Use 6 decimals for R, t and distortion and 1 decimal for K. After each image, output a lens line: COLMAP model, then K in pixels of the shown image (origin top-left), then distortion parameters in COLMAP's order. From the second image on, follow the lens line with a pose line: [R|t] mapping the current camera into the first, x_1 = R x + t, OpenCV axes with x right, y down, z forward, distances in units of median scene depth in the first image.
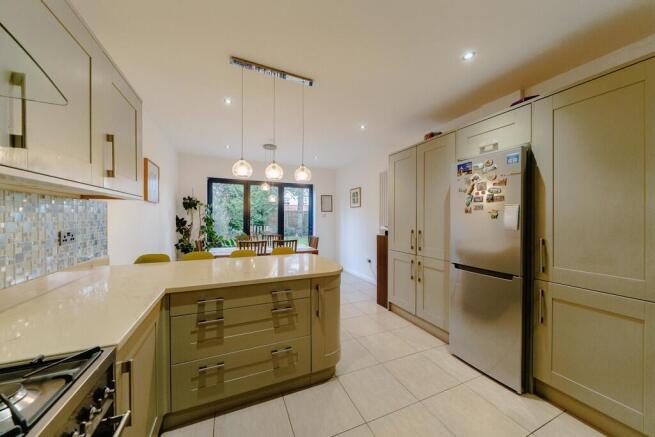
lens RADIAL K [[224.0, 0, 325.5], [0, 224.0, 218.4], [0, 0, 1]] dist [-0.003085, -0.000053]
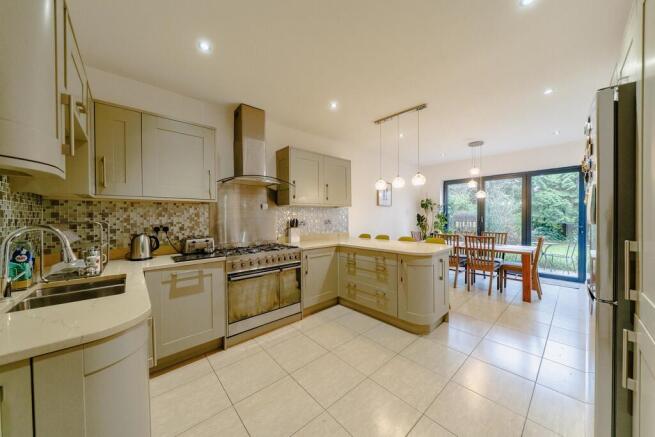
lens RADIAL K [[224.0, 0, 326.6], [0, 224.0, 219.1], [0, 0, 1]] dist [-0.003085, -0.000053]
pose [[0.319427, 0.004327, -0.947601, 1.207417], [0.005099, 0.999967, 0.006285, 0.026375], [0.947597, -0.006840, 0.319394, 0.089790]]
